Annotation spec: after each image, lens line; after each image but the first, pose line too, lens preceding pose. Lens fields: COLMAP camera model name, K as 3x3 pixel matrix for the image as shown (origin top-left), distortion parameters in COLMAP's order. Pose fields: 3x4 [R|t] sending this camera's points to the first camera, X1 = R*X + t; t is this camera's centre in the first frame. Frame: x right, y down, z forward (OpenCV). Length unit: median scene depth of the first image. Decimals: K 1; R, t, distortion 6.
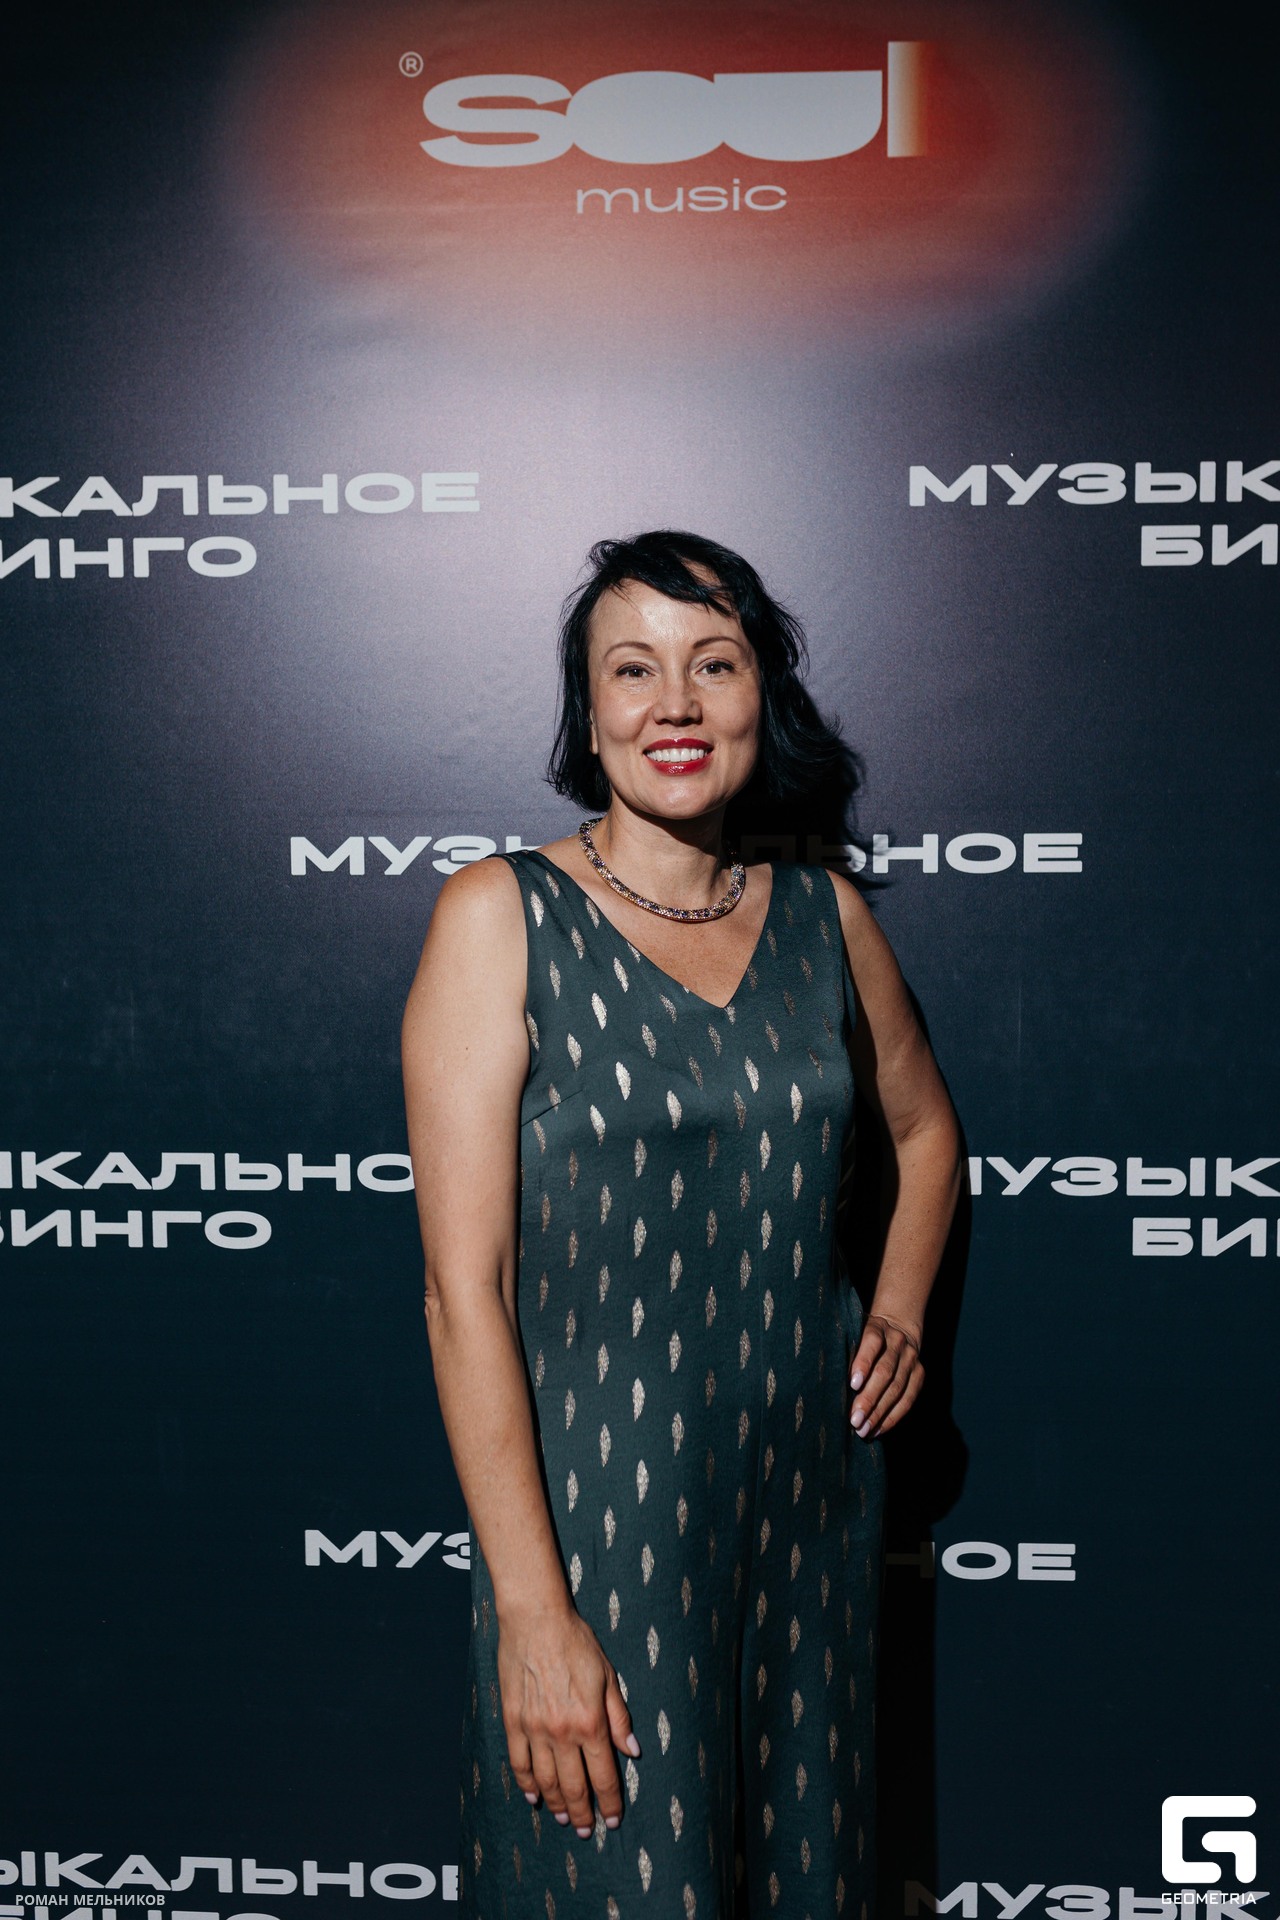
lens RADIAL K [[1823.0, 0, 641.2], [0, 1823.0, 950.4], [0, 0, 1]] dist [0.001275, 0.000000]
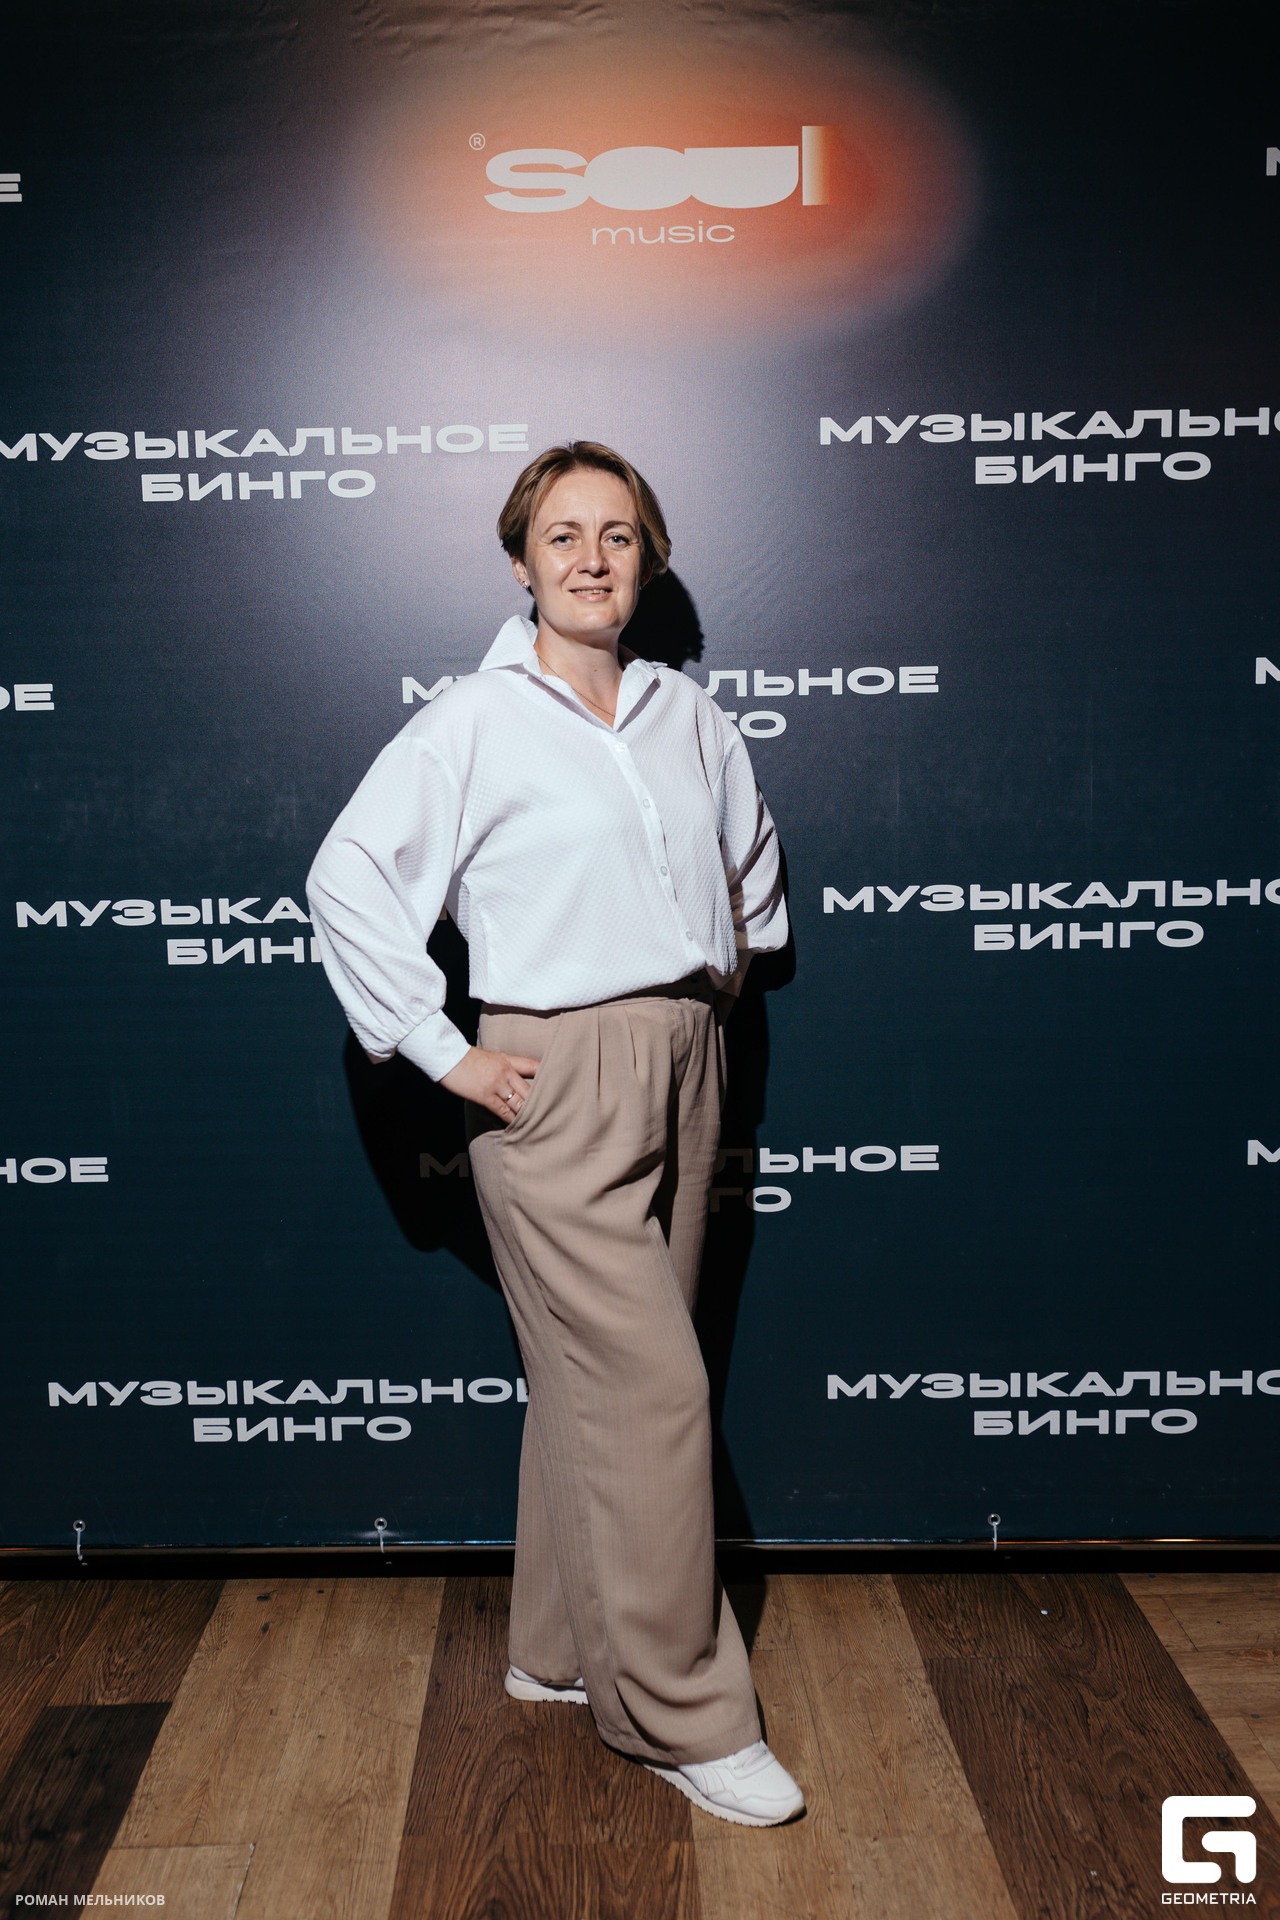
lens RADIAL K [[1823.0, 0, 624.7], [0, 1823.0, 968.4], [0, 0, 1]] dist [0.001275, 0.000000]
pose [[0.999152, -0.019440, 0.036291, -0.072226], [0.017489, 0.998424, 0.053318, 0.097518], [-0.037270, -0.052638, 0.997918, -0.485255]]
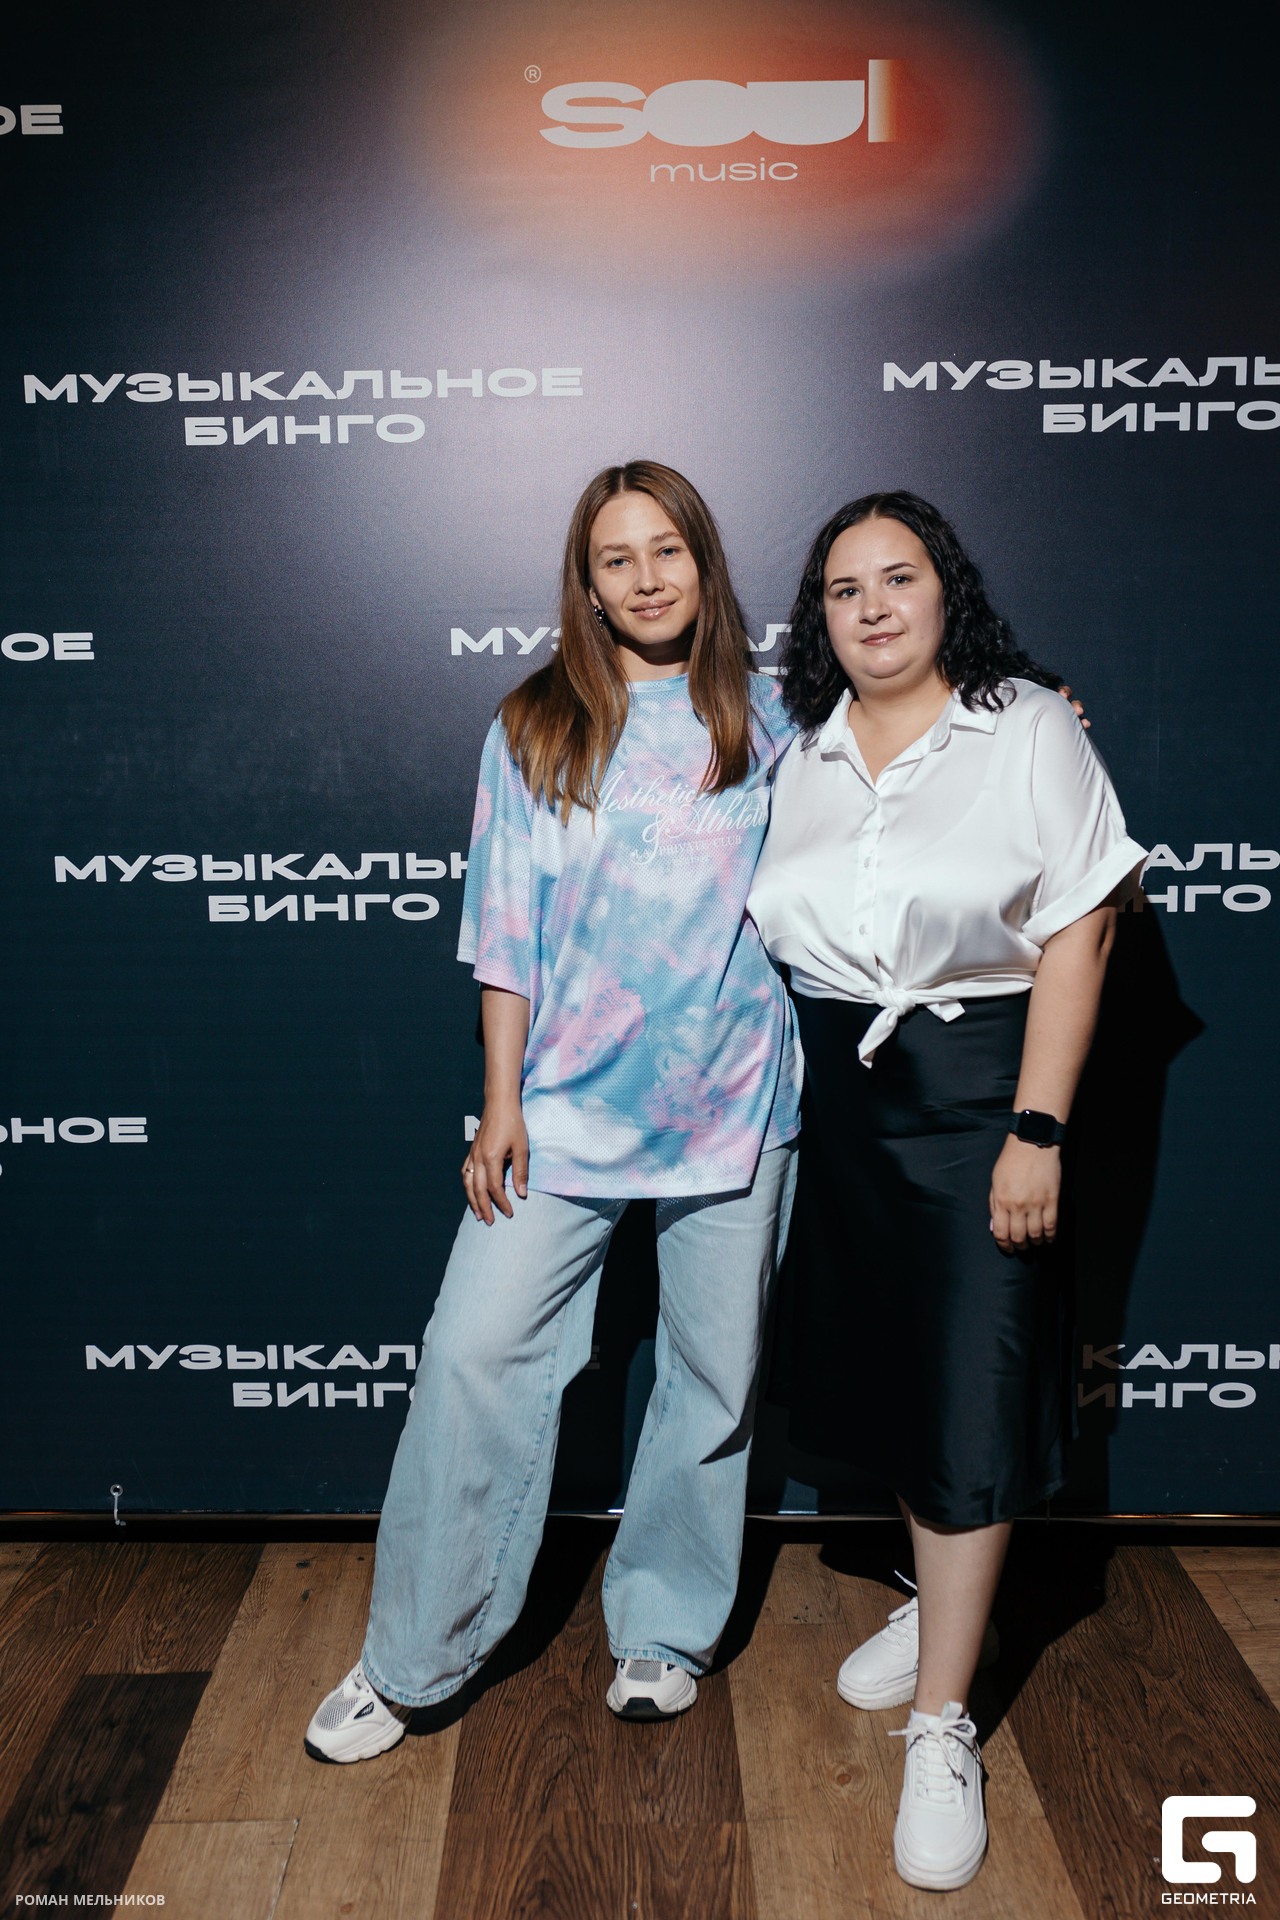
lens RADIAL K [[1823.0, 0, 637.6], [0, 1823.0, 954.4], [0, 0, 1]] dist [0.001275, 0.000000]
pose [[0.999460, -0.012133, 0.030536, -0.094014], [0.009946, 0.997440, 0.070810, 0.093798], [-0.031317, -0.070468, 0.997022, -0.449571]]
